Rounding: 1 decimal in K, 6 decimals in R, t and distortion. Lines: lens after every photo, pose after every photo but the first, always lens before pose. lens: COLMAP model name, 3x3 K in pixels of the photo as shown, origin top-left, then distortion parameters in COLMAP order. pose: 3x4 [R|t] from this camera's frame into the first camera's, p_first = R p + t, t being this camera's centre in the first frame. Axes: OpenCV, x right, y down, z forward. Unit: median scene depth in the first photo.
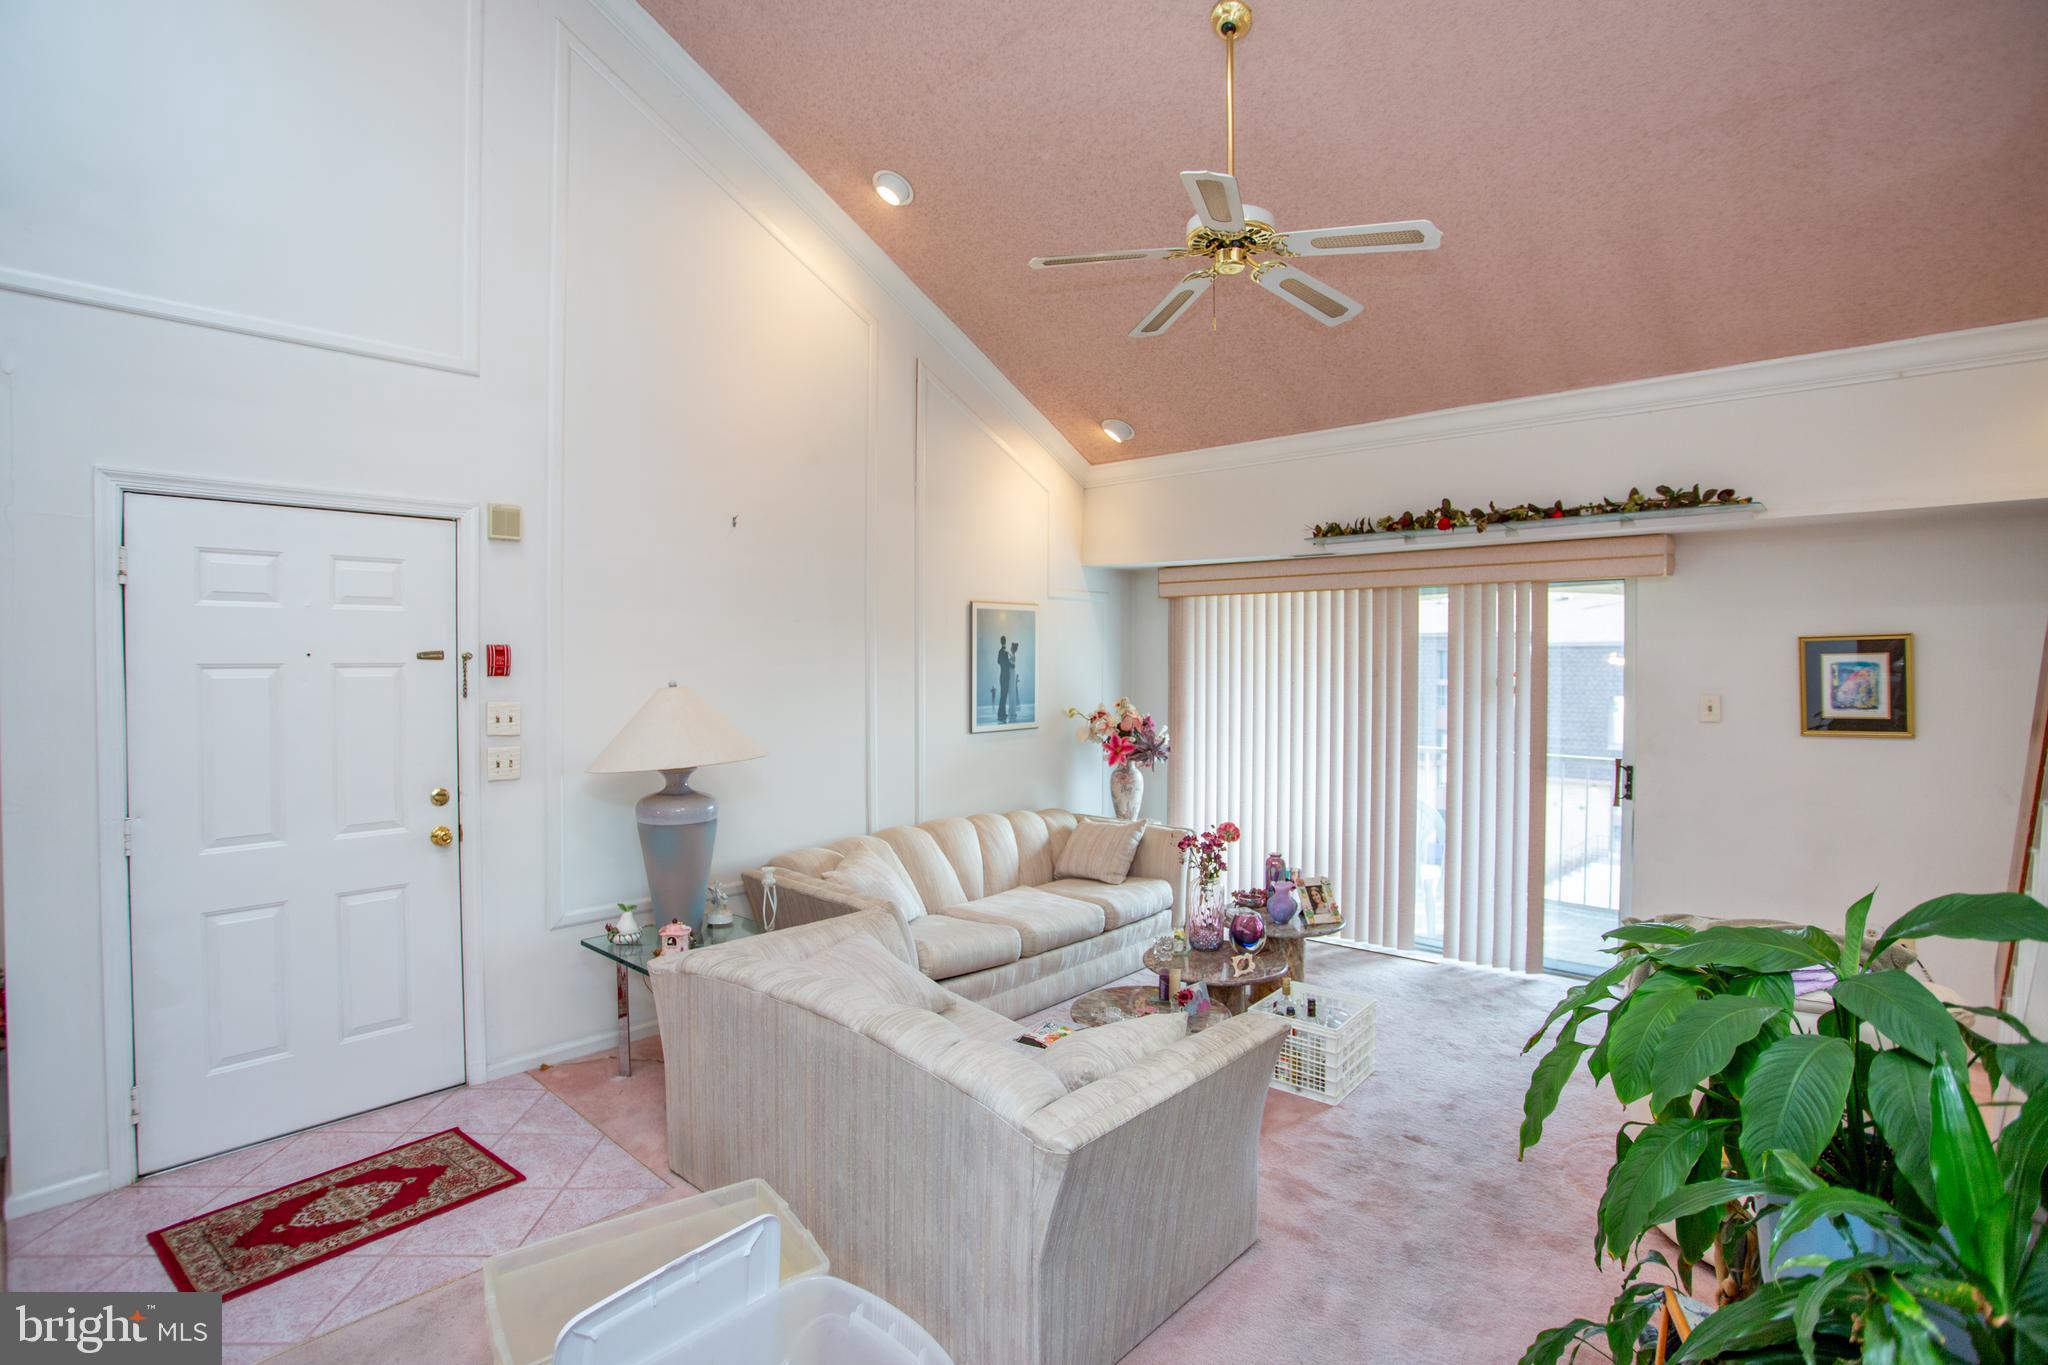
lens RADIAL K [[993.8, 0, 1018.6], [0, 993.8, 668.6], [0, 0, 1]] dist [-0.066598, 0.024158]
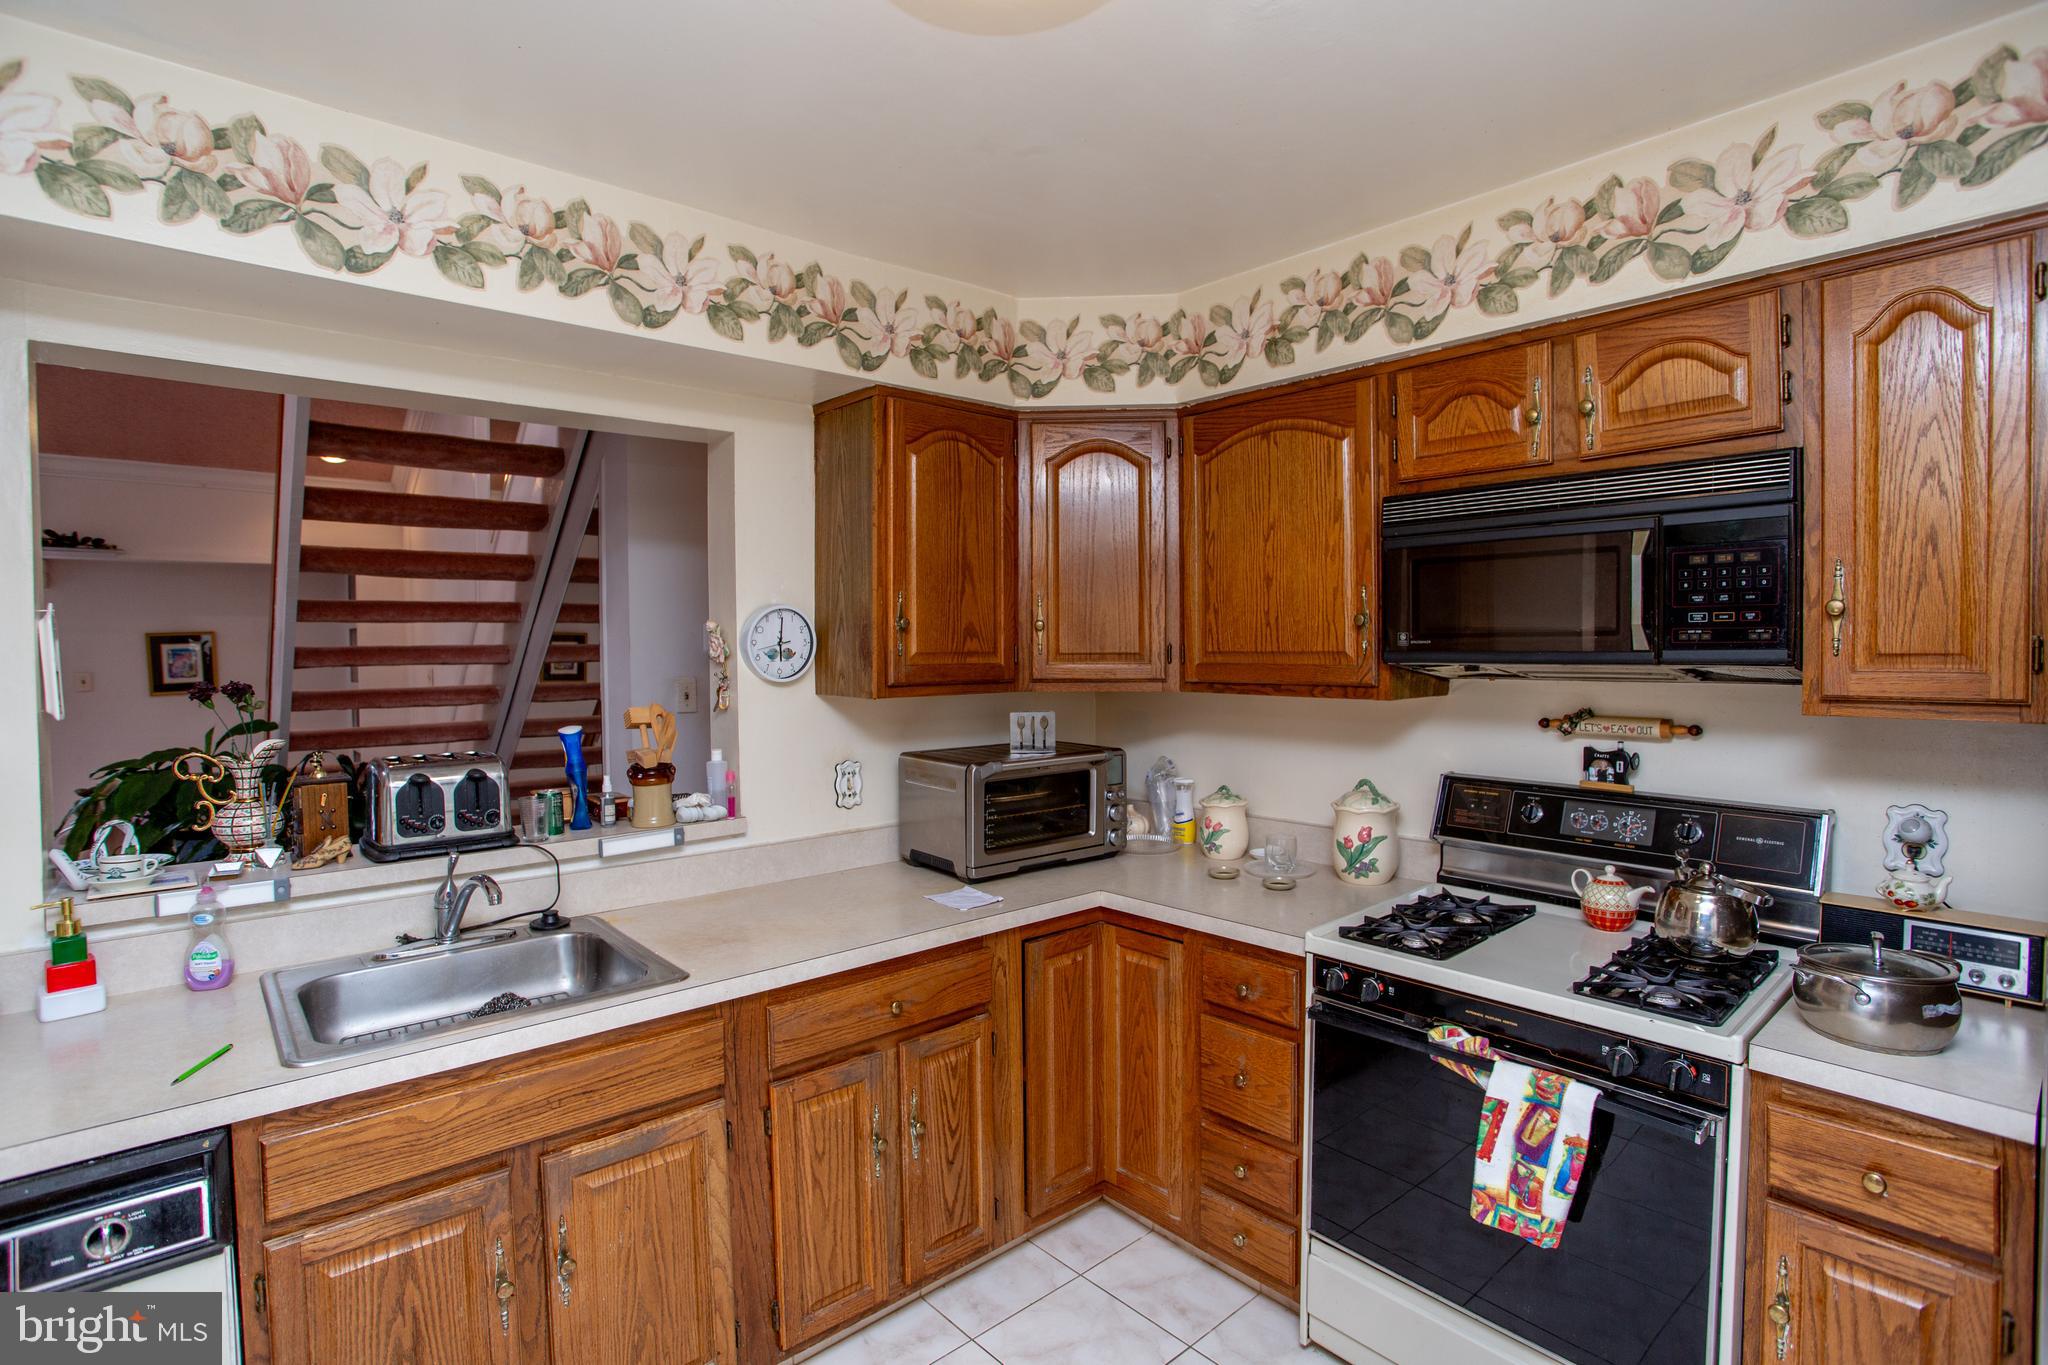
lens RADIAL K [[993.8, 0, 1040.7], [0, 993.8, 667.0], [0, 0, 1]] dist [-0.066598, 0.024158]
pose [[0.099265, -0.024819, 0.994751, -0.519542], [0.021575, 0.999508, 0.022784, 0.016573], [-0.994827, 0.019200, 0.099752, -0.532061]]
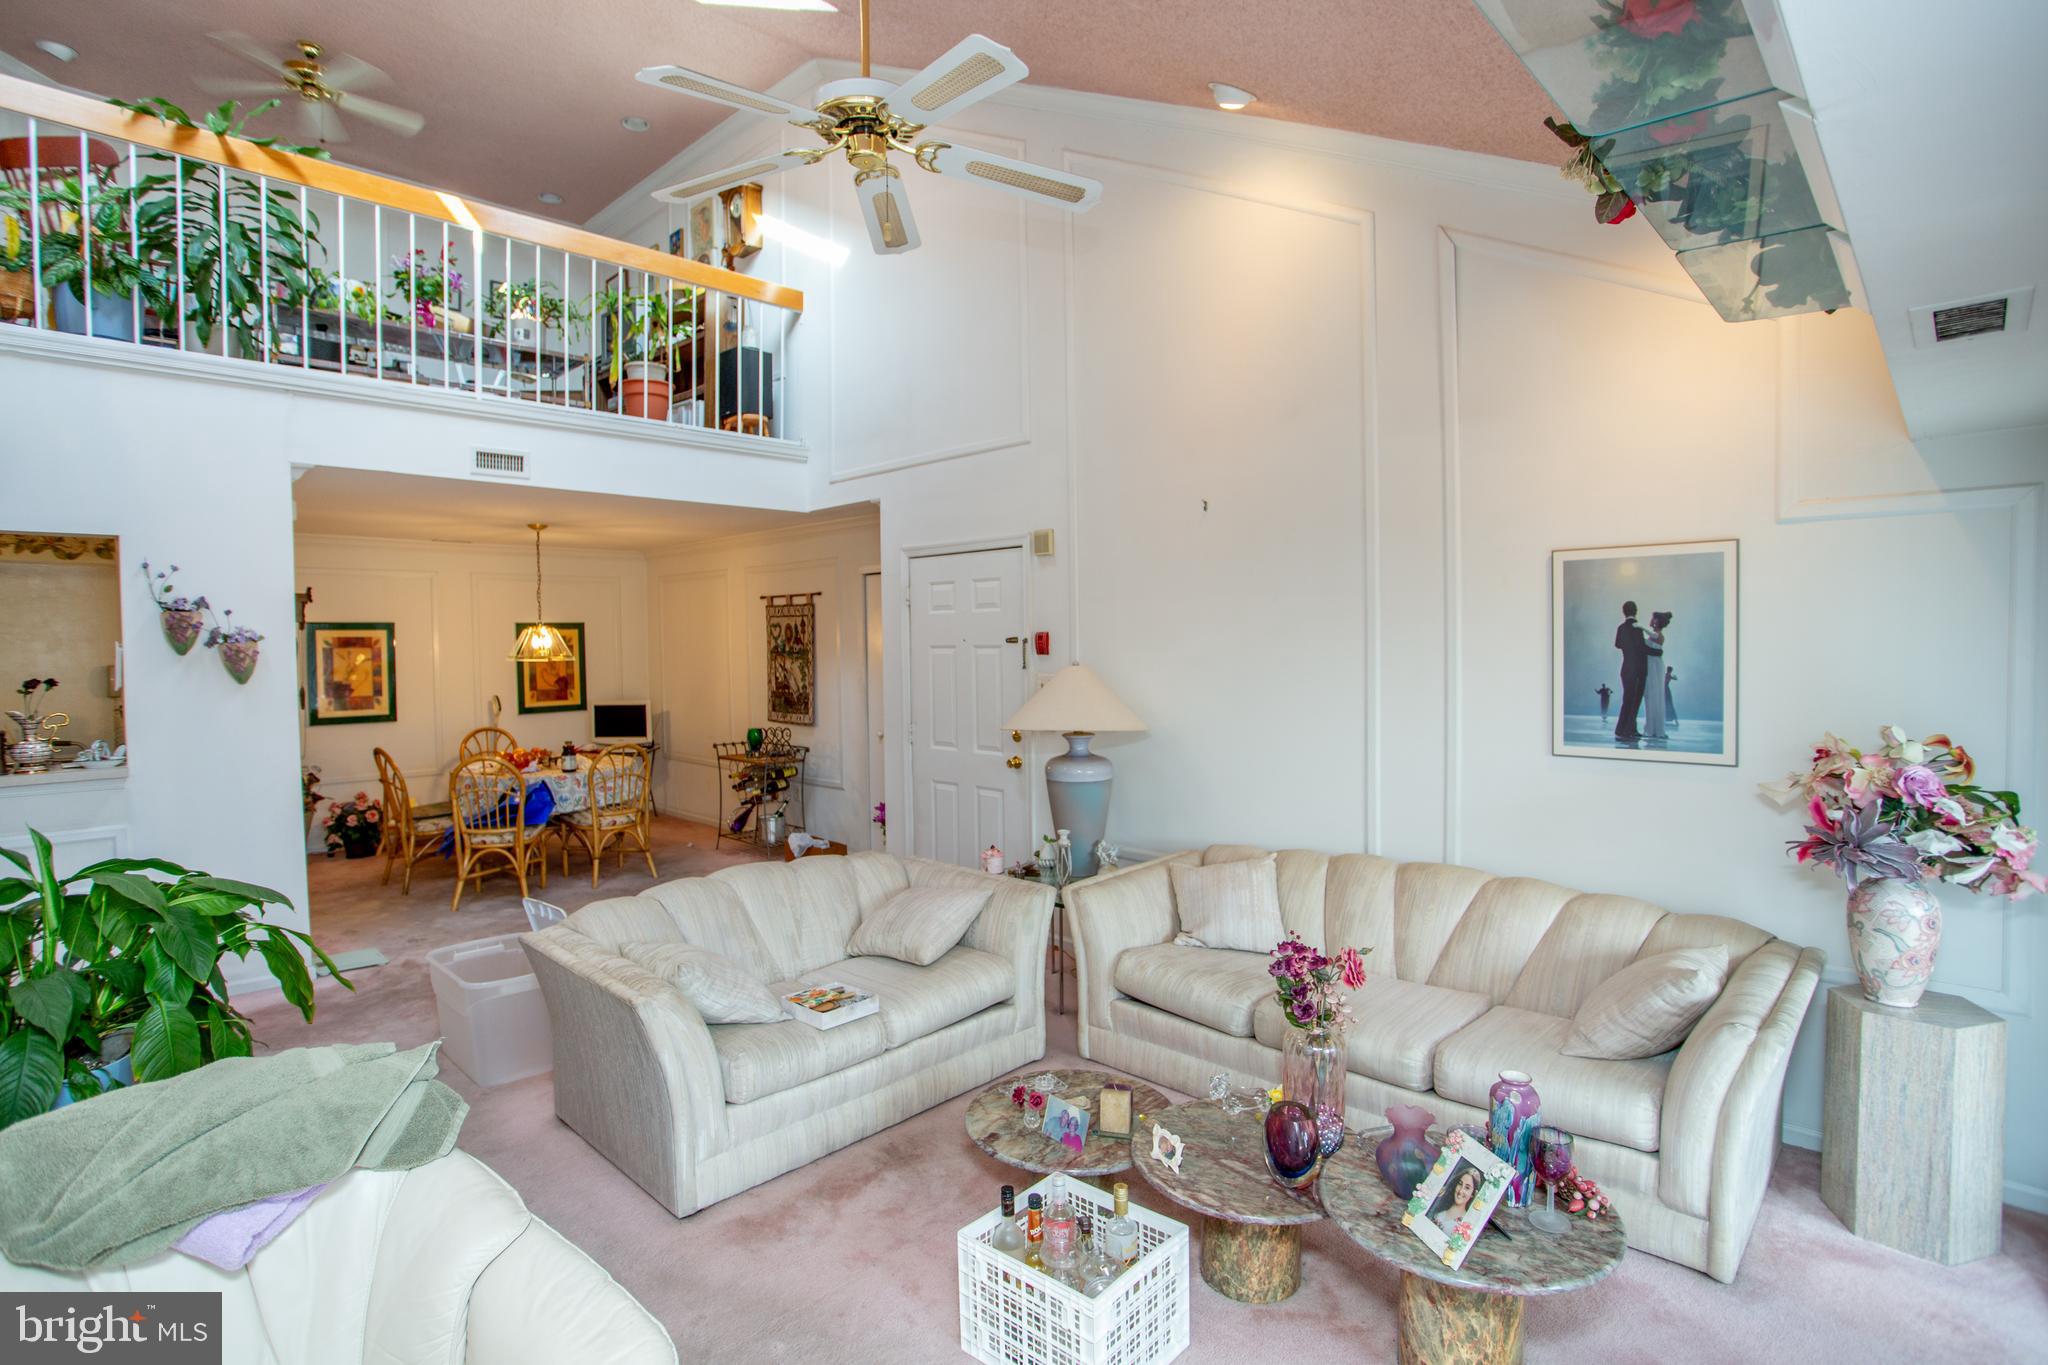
lens RADIAL K [[993.8, 0, 1021.6], [0, 993.8, 685.0], [0, 0, 1]] dist [-0.066598, 0.024158]
pose [[-0.017716, 0.047372, -0.998720, 0.701064], [-0.000442, 0.998877, 0.047387, -0.012538], [0.999843, 0.001281, -0.017675, 0.789876]]
